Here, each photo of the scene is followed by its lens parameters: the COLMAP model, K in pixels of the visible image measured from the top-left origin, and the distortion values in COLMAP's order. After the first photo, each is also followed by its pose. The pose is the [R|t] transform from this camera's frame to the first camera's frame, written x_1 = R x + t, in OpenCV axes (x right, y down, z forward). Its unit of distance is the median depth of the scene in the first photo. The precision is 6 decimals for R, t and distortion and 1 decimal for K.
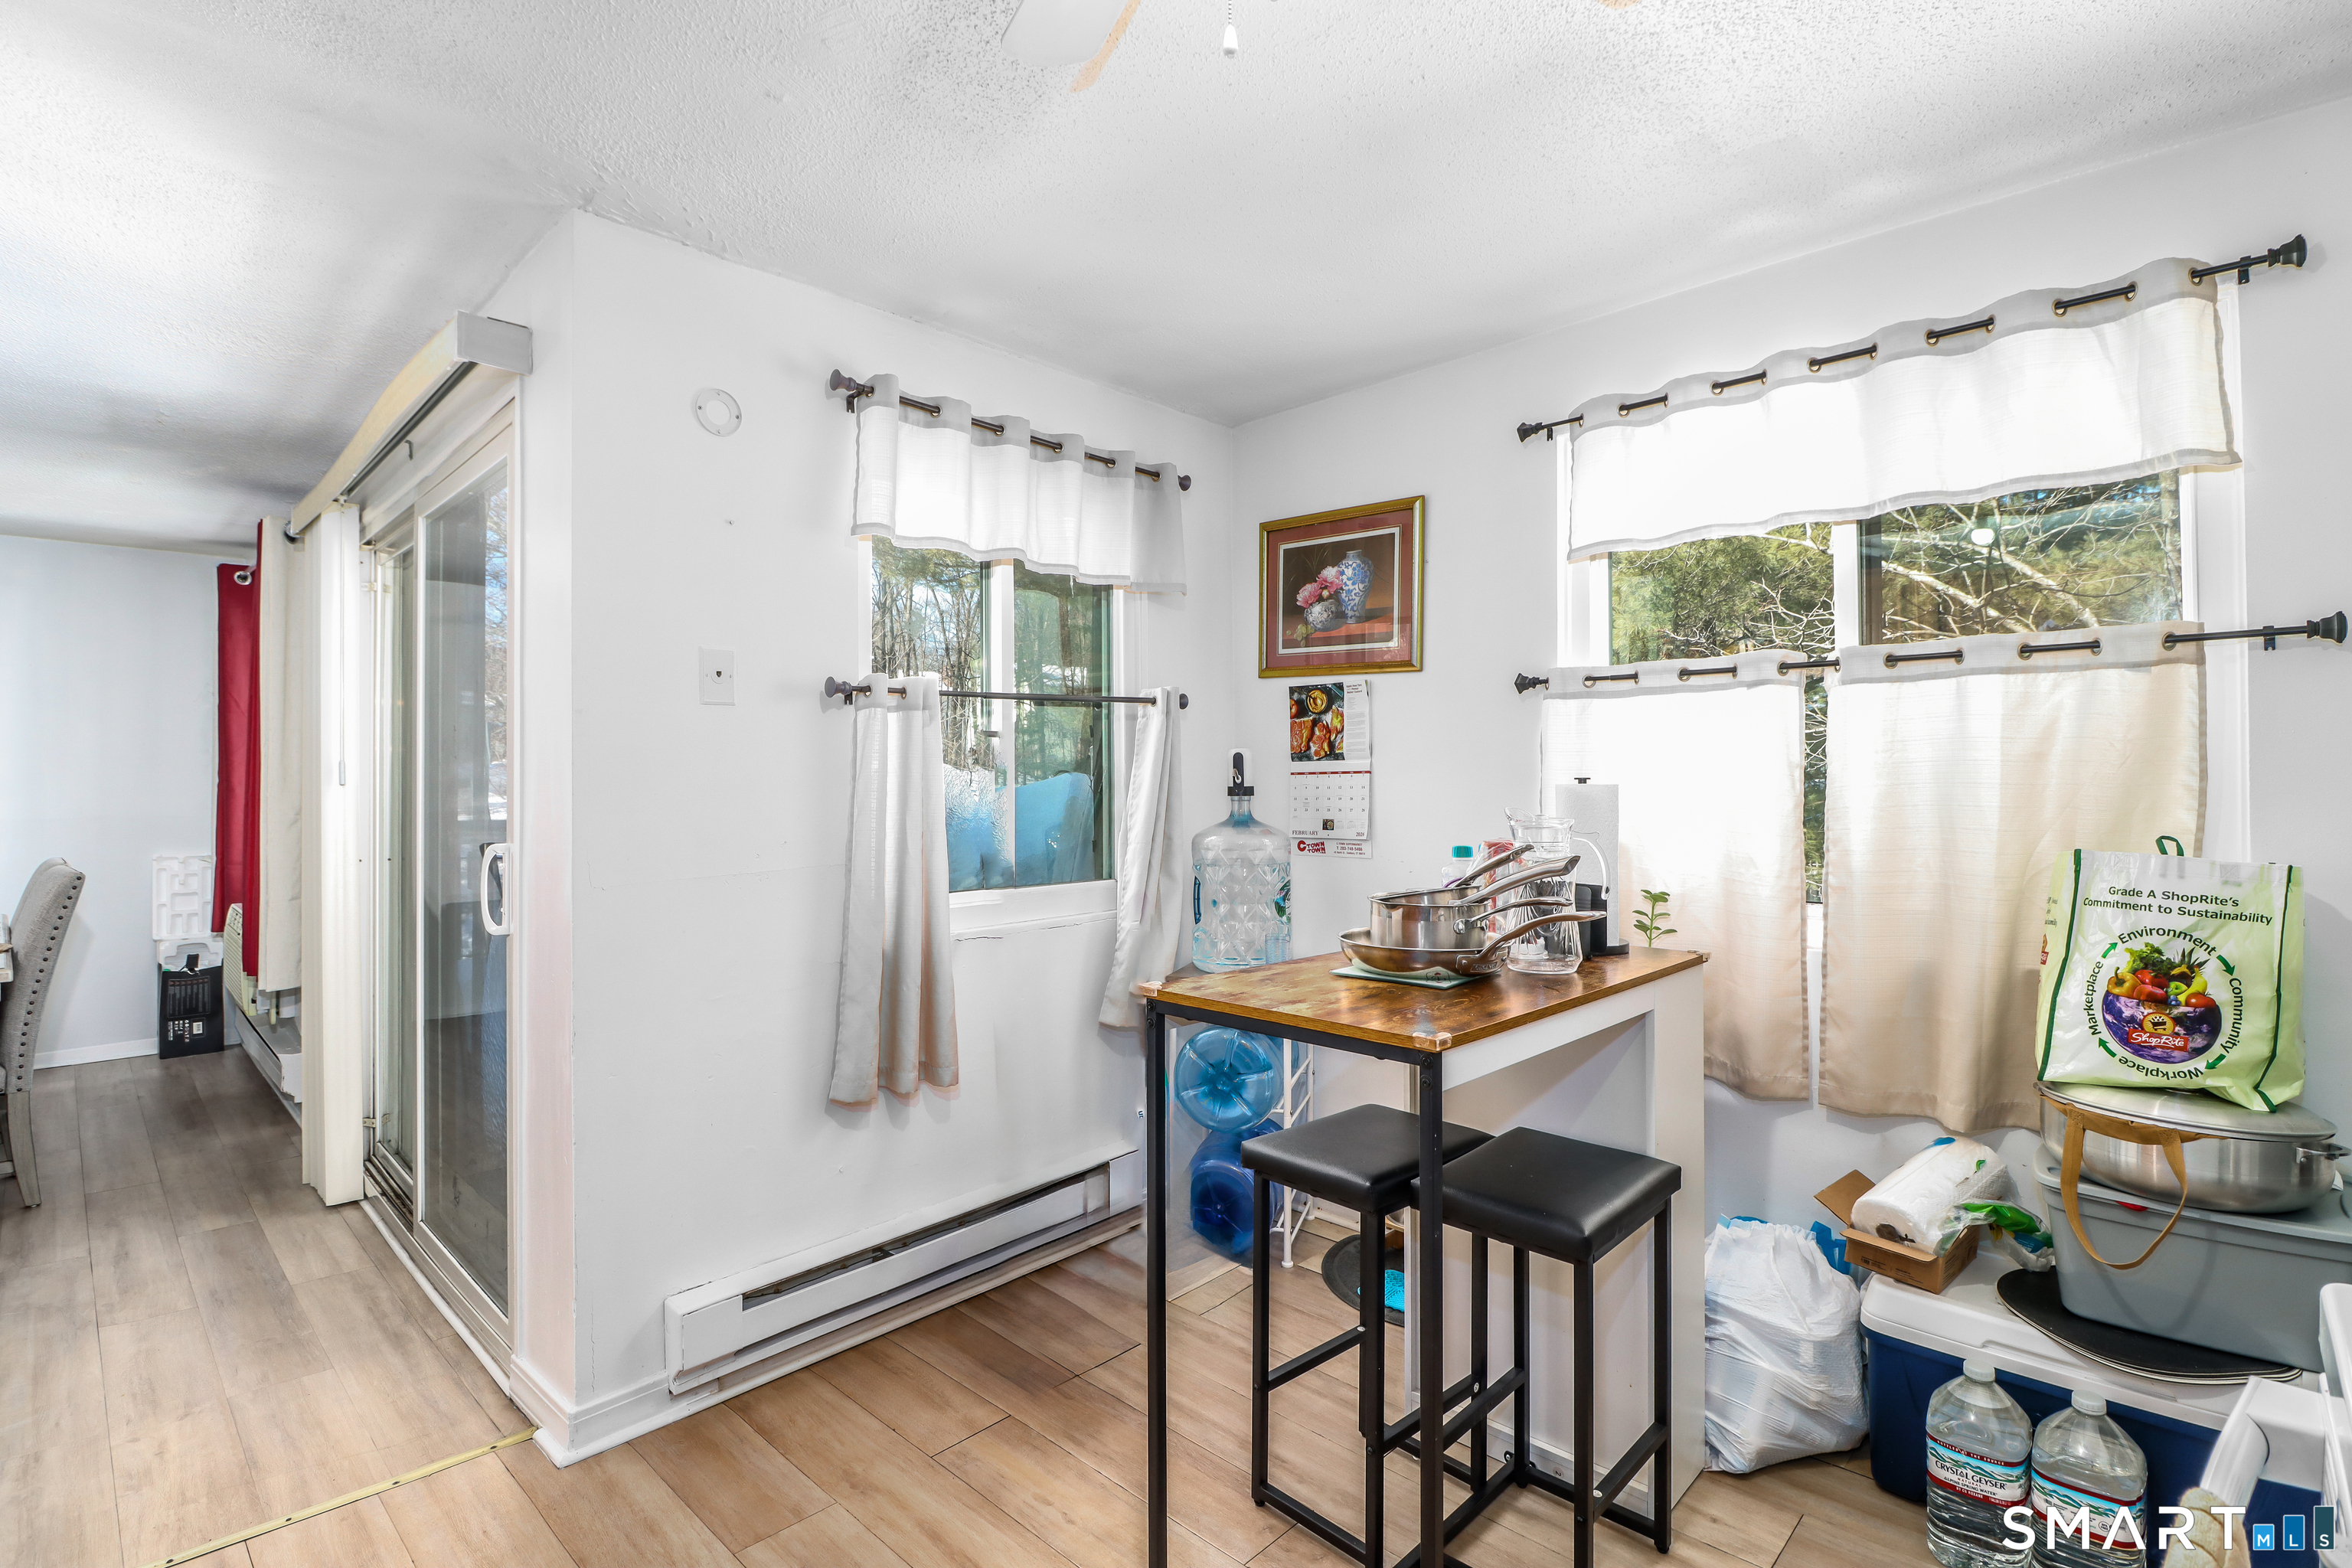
lens RADIAL K [[1114.4, 0, 1181.2], [0, 1114.4, 778.7], [0, 0, 1]] dist [-0.004225, -0.003066]
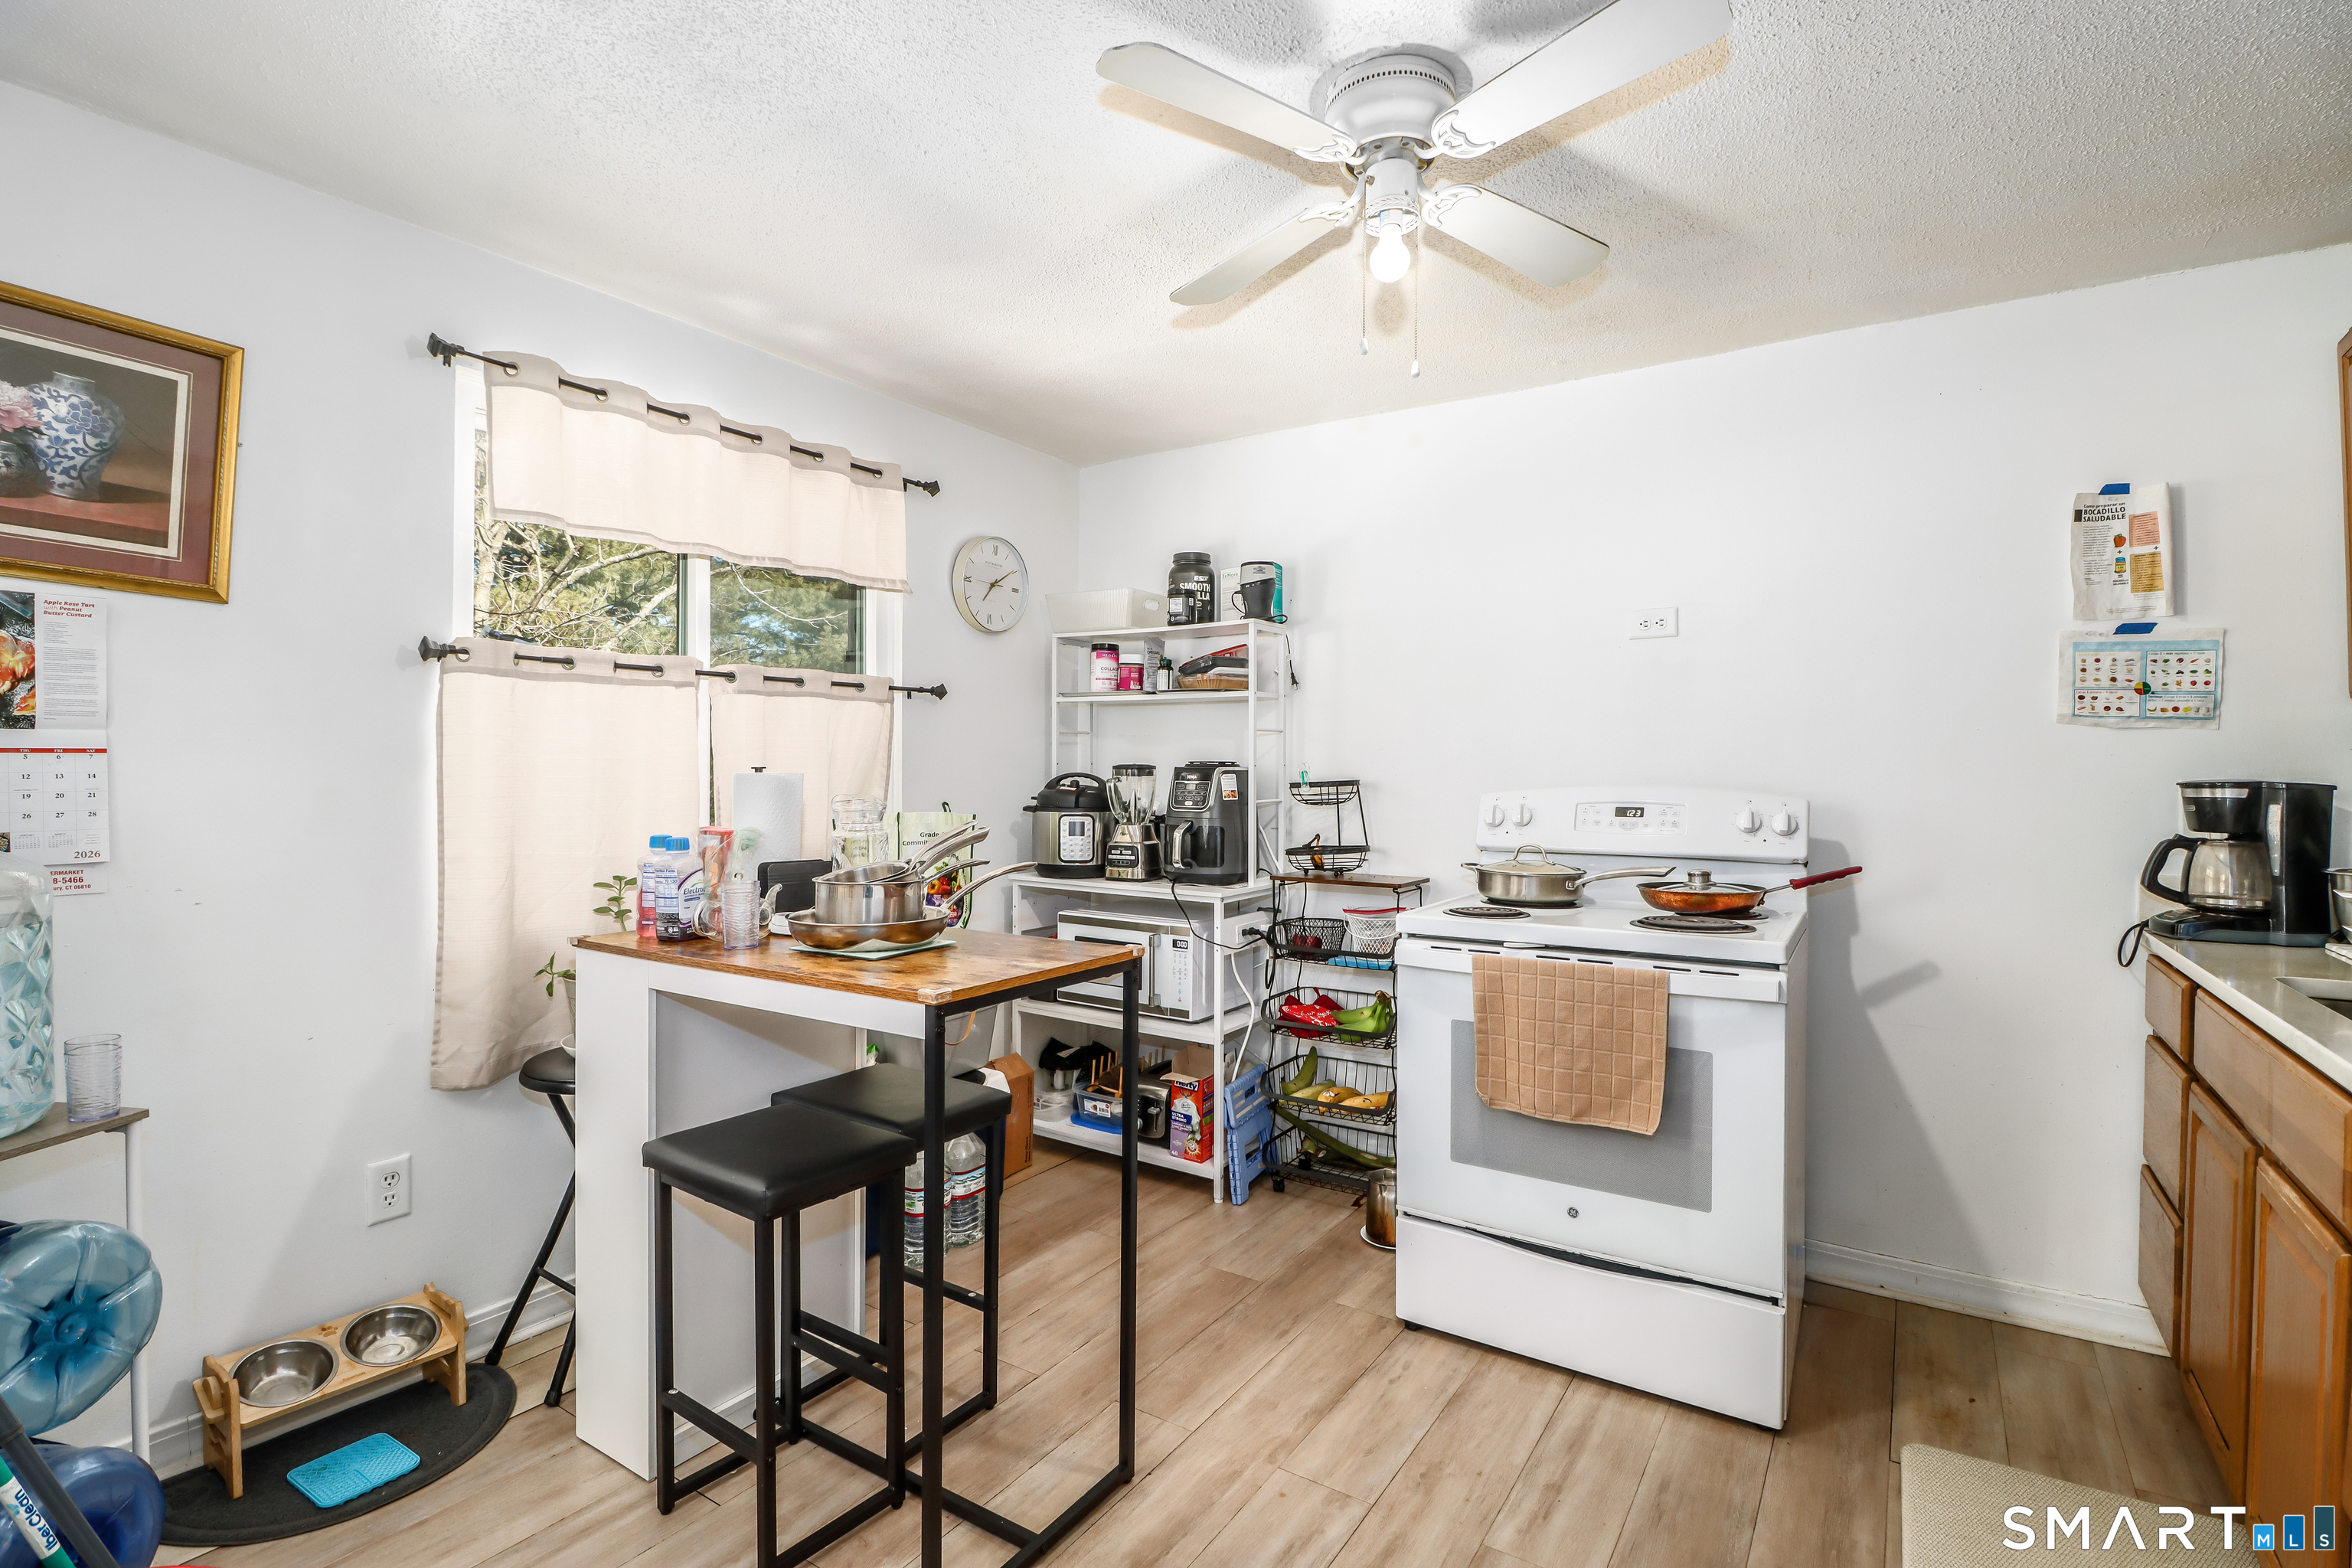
lens RADIAL K [[1114.4, 0, 1182.4], [0, 1114.4, 786.0], [0, 0, 1]] dist [-0.004225, -0.003066]
pose [[-0.173945, -0.011255, 0.984691, -0.623156], [-0.008840, 0.999912, 0.009867, 0.003024], [-0.984716, -0.006989, -0.174029, 0.610558]]
